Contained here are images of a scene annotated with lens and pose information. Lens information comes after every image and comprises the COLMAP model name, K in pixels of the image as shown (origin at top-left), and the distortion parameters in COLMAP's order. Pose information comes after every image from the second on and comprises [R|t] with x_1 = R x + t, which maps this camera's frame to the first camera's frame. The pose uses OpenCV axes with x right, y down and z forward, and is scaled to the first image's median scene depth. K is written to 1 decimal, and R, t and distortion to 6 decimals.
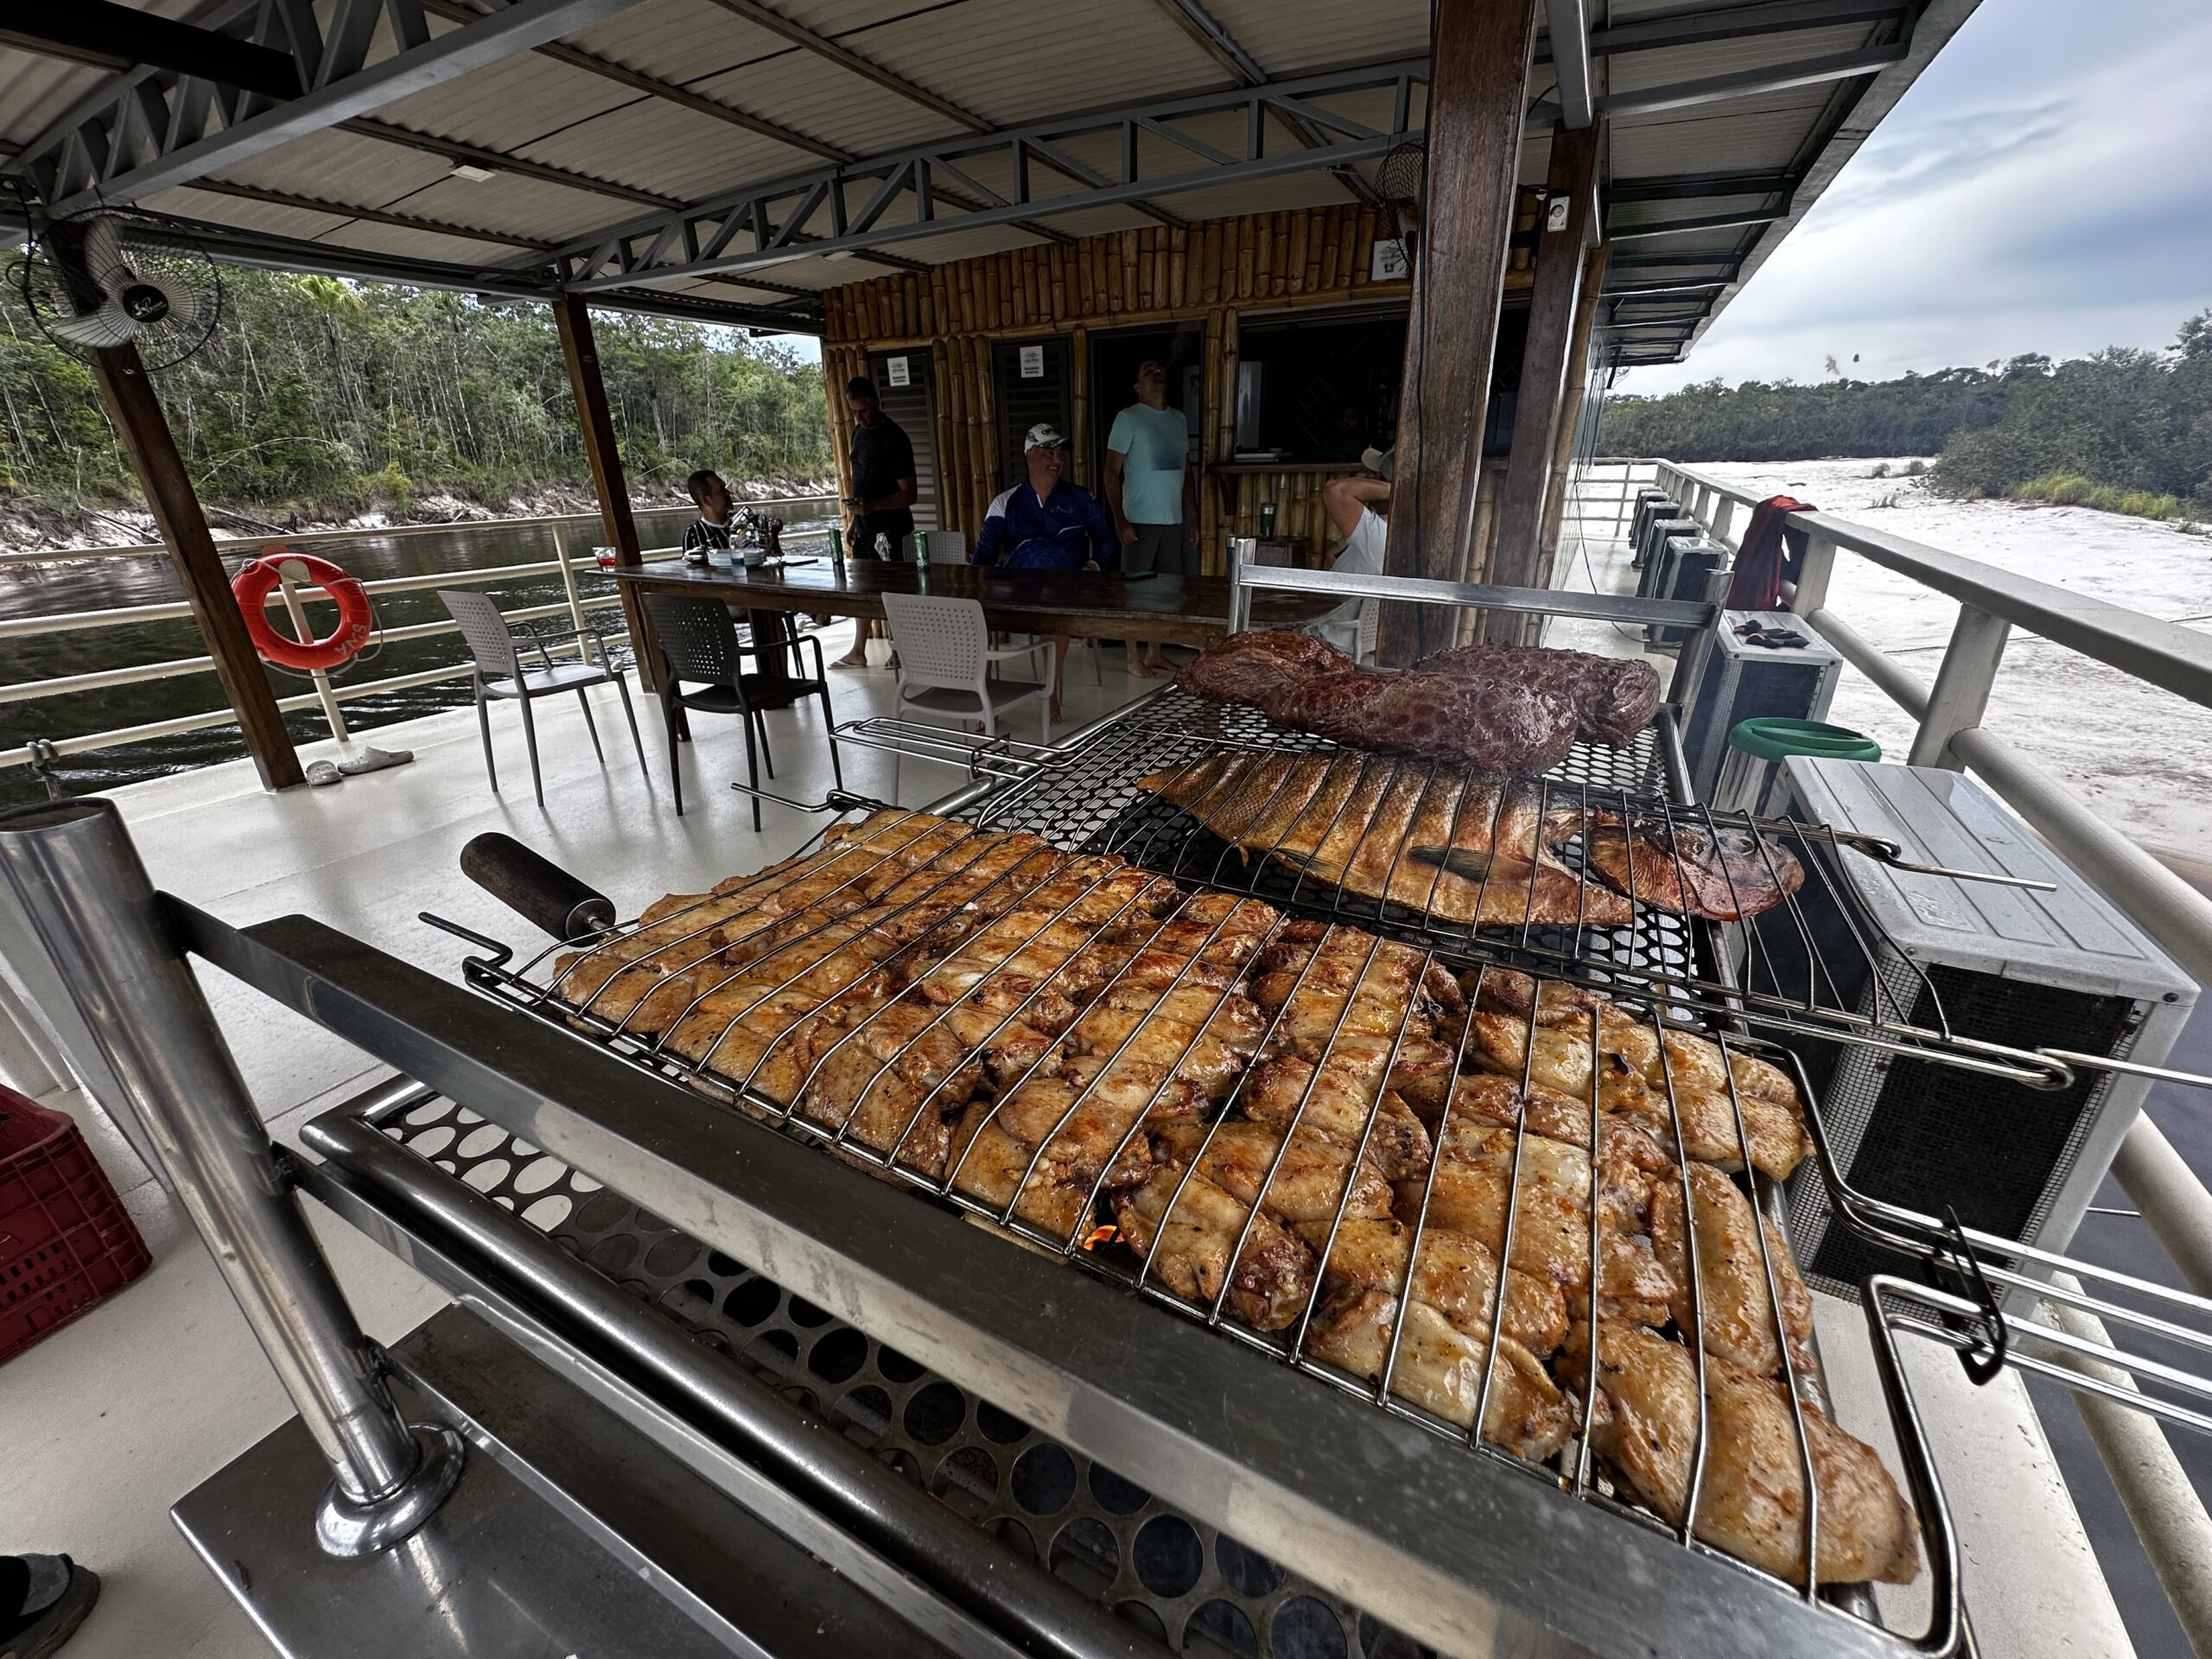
lens RADIAL K [[877.3, 0, 1108.2], [0, 877.3, 819.6], [0, 0, 1]] dist [-0.000526, -0.000006]
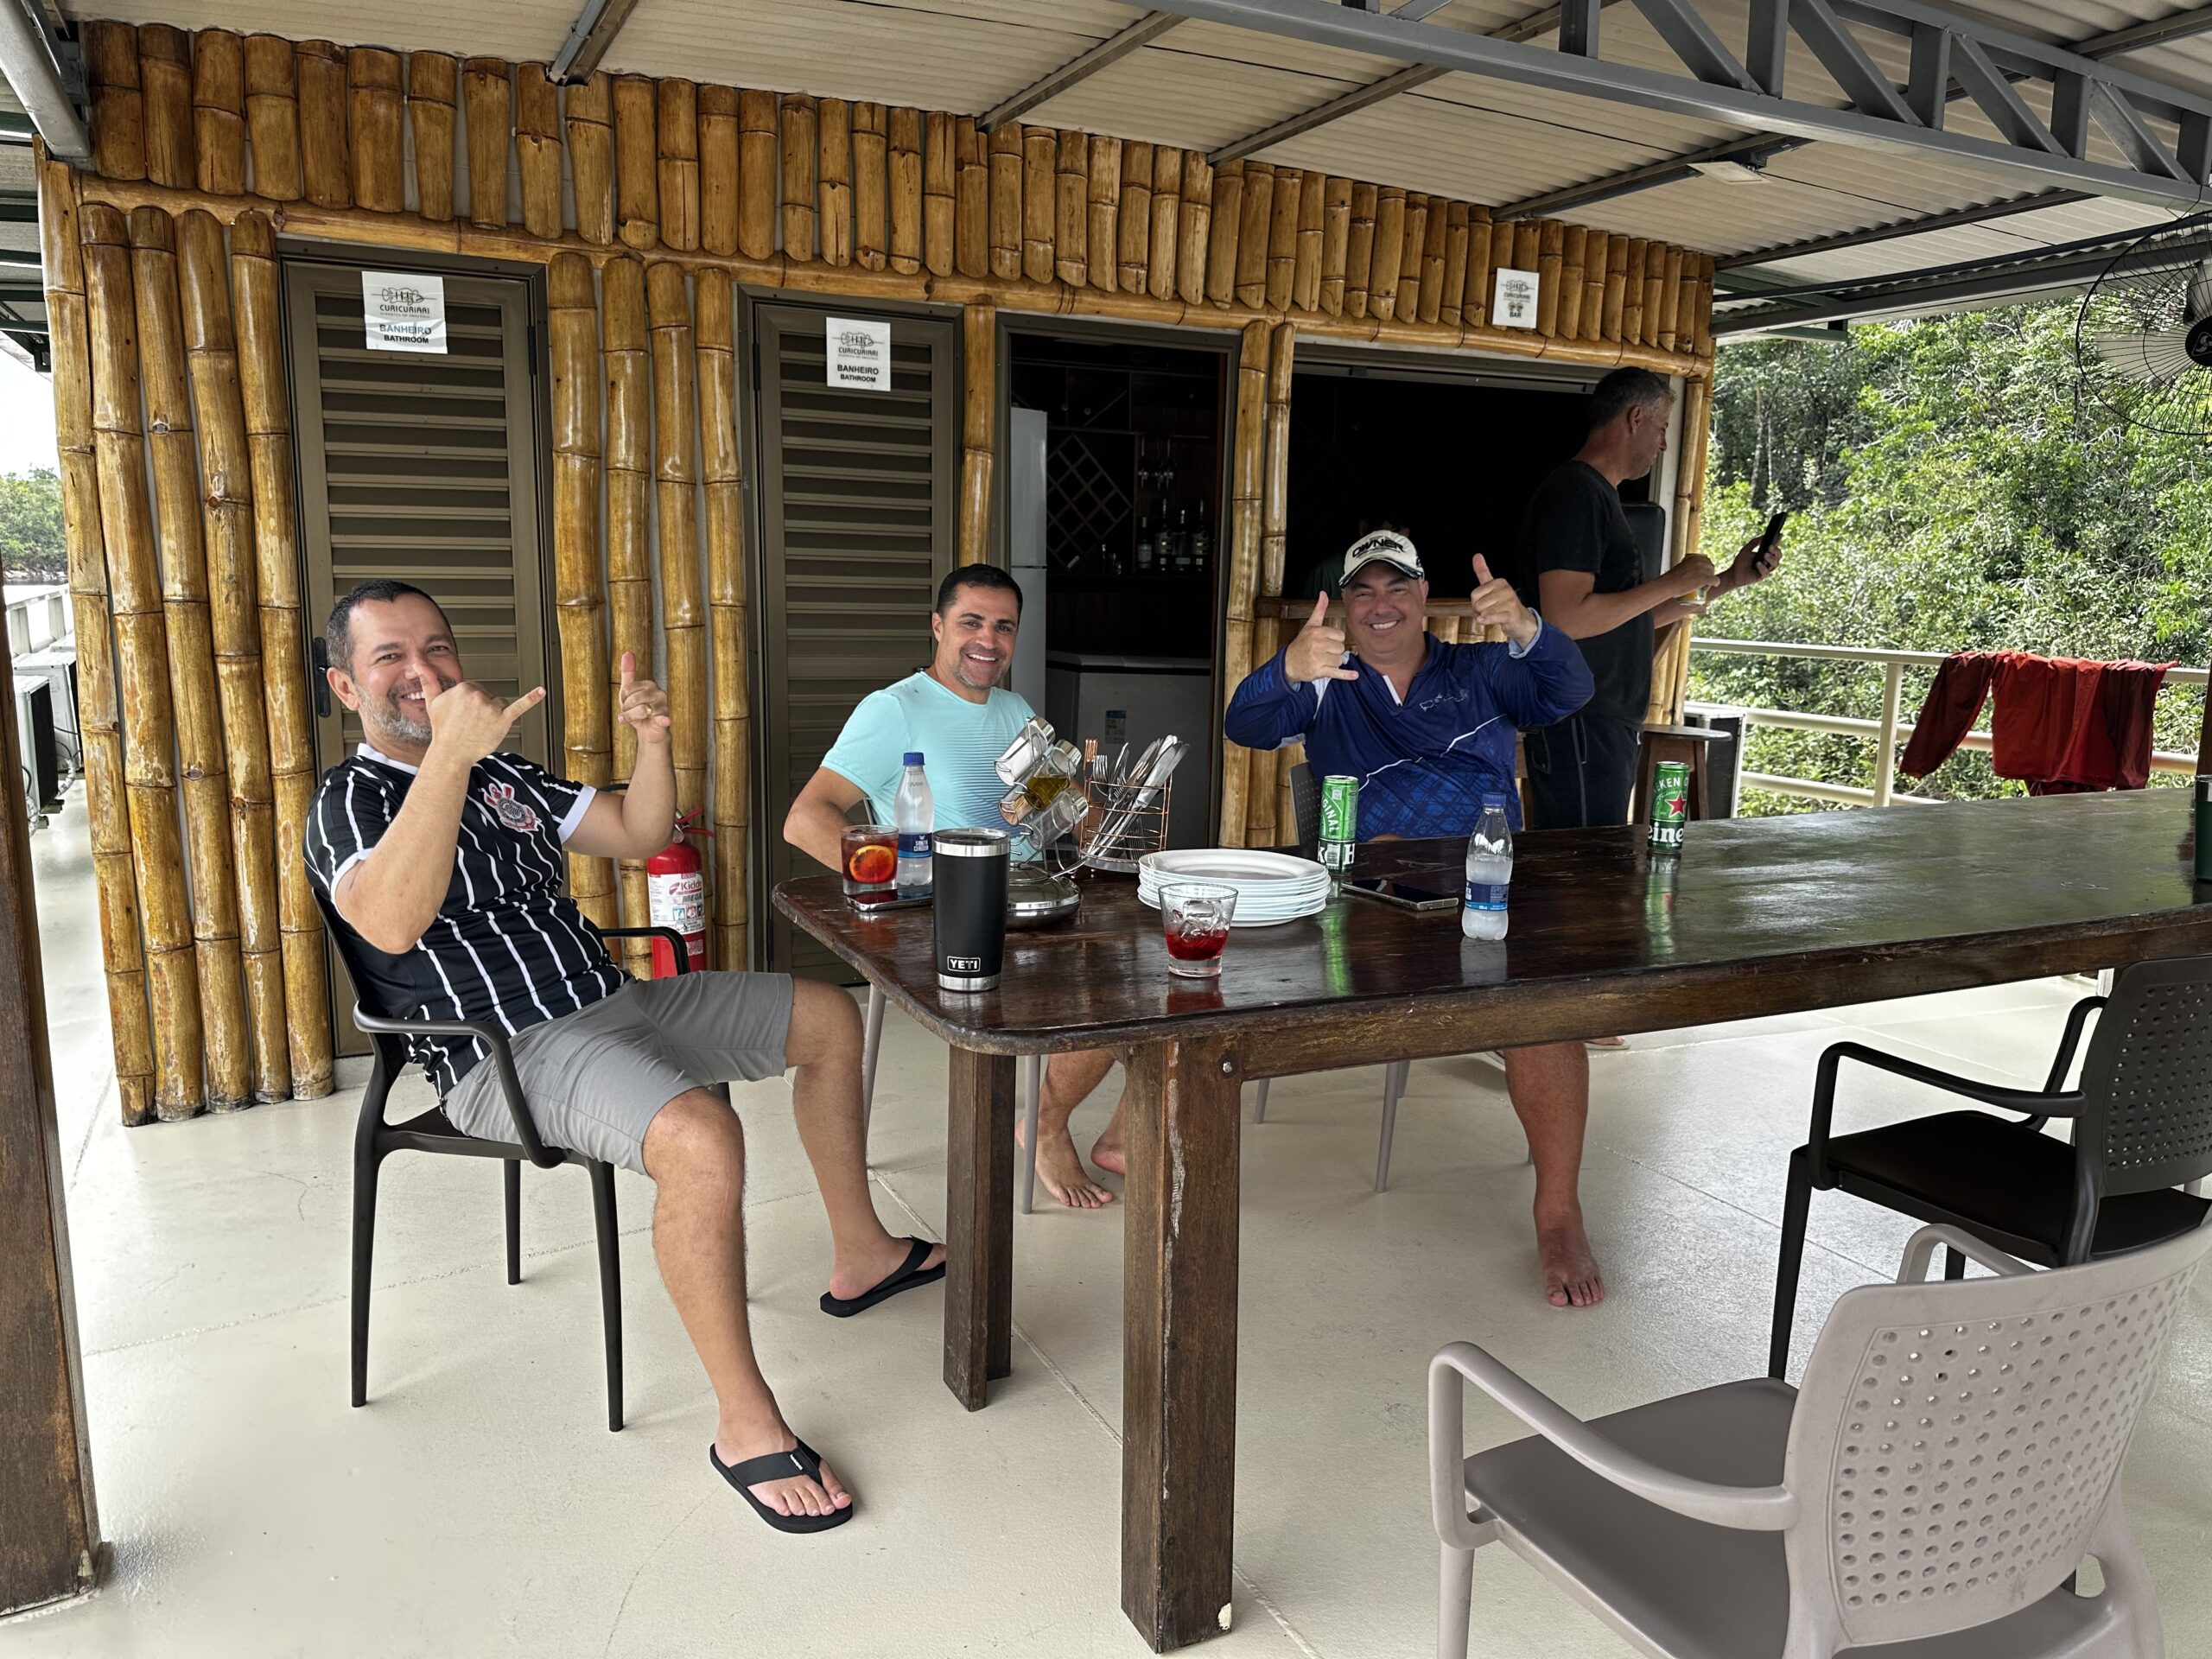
lens RADIAL K [[1572.7, 0, 1106.8], [0, 1572.7, 836.9], [0, 0, 1]] dist [0.011167, 0.000949]
pose [[0.573624, -0.114911, 0.811018, -0.670964], [0.276865, 0.959038, -0.059940, -0.238191], [-0.770909, 0.258926, 0.581942, 0.561534]]
